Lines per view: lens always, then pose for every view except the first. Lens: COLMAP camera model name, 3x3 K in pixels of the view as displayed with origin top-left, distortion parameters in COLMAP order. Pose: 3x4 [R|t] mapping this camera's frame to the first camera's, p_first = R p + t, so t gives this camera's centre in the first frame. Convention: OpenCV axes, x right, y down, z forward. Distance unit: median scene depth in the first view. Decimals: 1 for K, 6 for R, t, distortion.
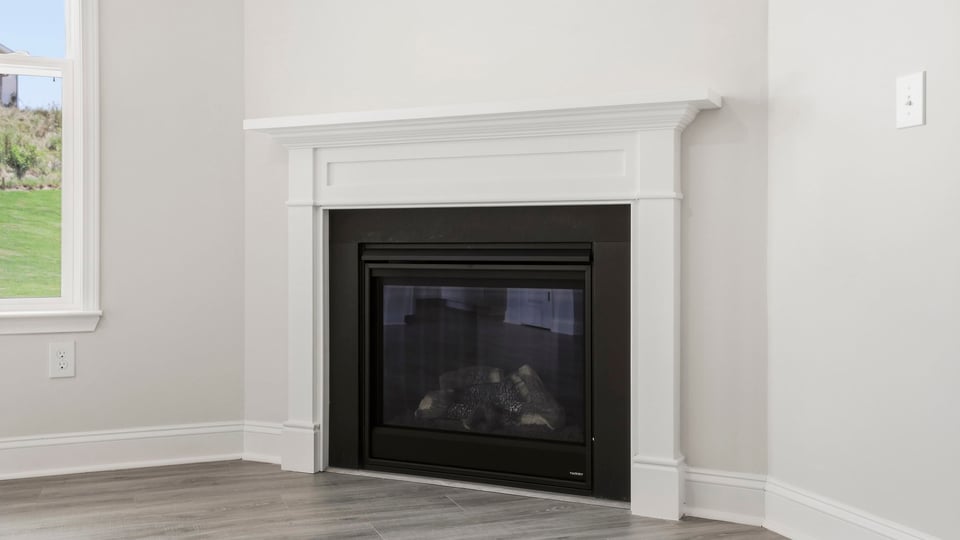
lens RADIAL K [[903.7, 0, 478.5], [0, 903.7, 254.2], [0, 0, 1]] dist [-0.010388, -0.006024]
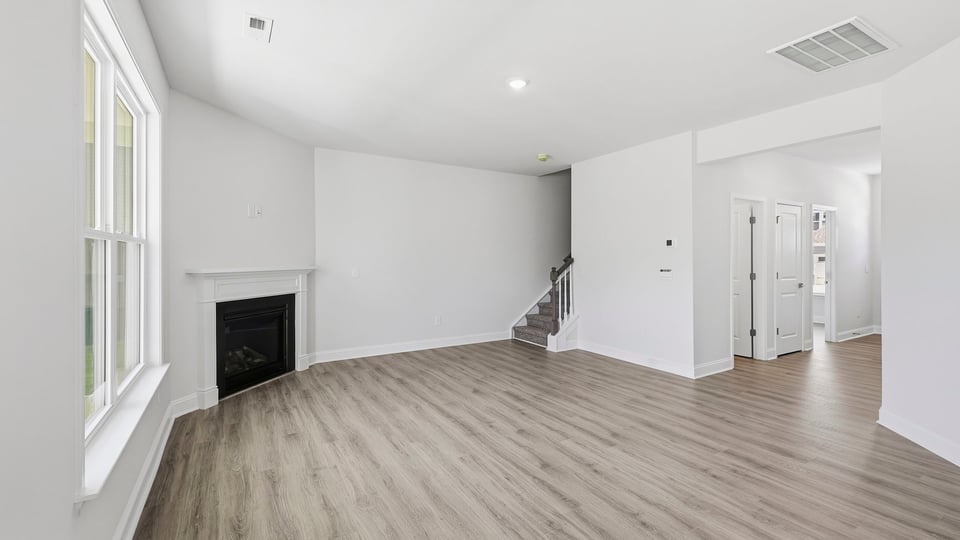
lens RADIAL K [[413.5, 0, 476.0], [0, 413.5, 259.0], [0, 0, 1]] dist [0.000104, -0.000013]
pose [[-0.177823, -0.003473, 0.984056, -1.504537], [0.007179, 0.999963, 0.004827, -0.178917], [-0.984036, 0.007922, -0.177791, 0.482761]]
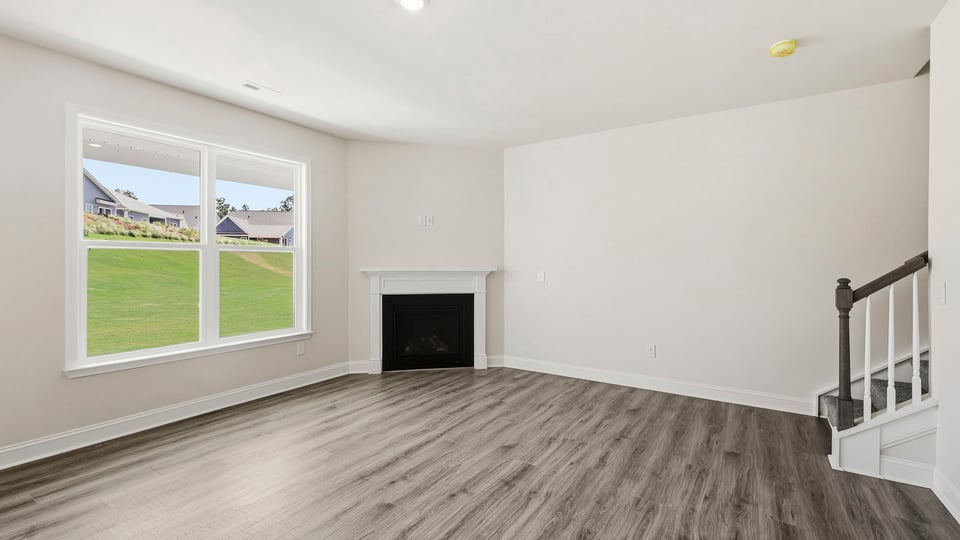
lens RADIAL K [[421.6, 0, 473.4], [0, 421.6, 265.9], [0, 0, 1]] dist [0.003452, 0.000076]
pose [[0.813398, -0.006973, 0.581666, -0.821064], [0.005607, 0.999976, 0.004146, -0.163757], [-0.581681, -0.000111, 0.813417, -0.478927]]
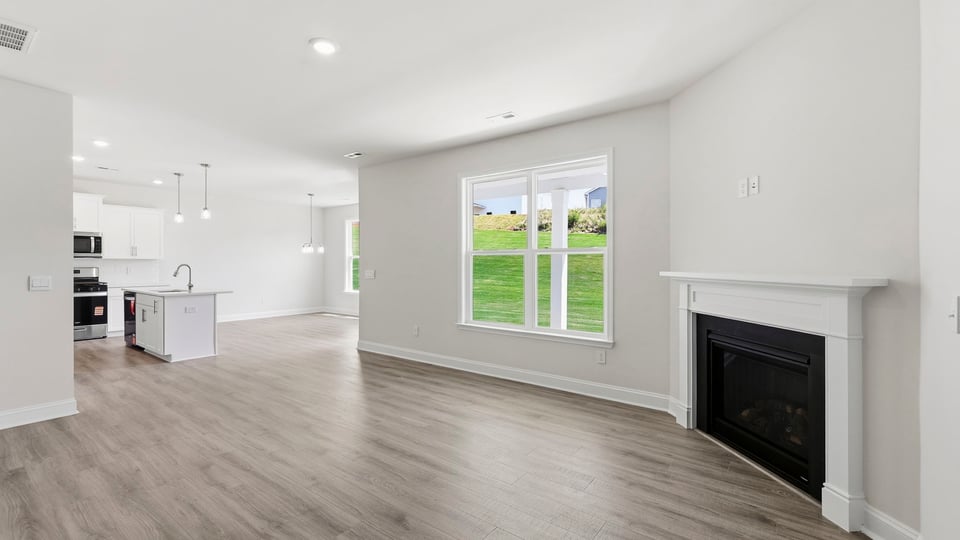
lens RADIAL K [[421.6, 0, 473.4], [0, 421.6, 265.9], [0, 0, 1]] dist [0.003452, 0.000076]
pose [[0.522276, 0.005427, -0.852759, 0.442722], [-0.007143, 0.999973, 0.001990, -0.165199], [0.852747, 0.005052, 0.522300, -0.008394]]
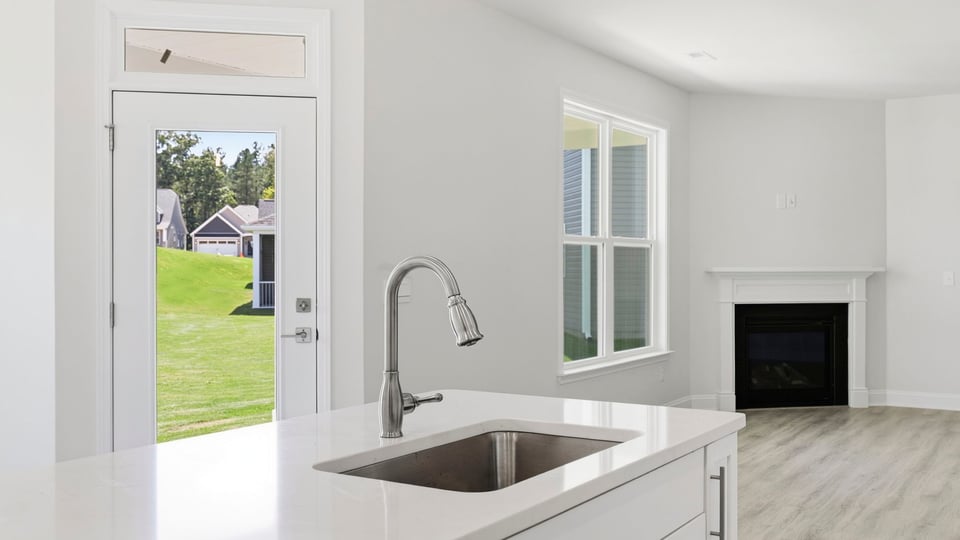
lens RADIAL K [[999.6, 0, 479.6], [0, 999.6, 264.3], [0, 0, 1]] dist [0.013086, 0.019760]
pose [[0.789533, -0.005456, 0.613683, -2.415250], [0.005161, 0.999984, 0.002251, -0.169143], [-0.613686, 0.001390, 0.789549, -0.722679]]
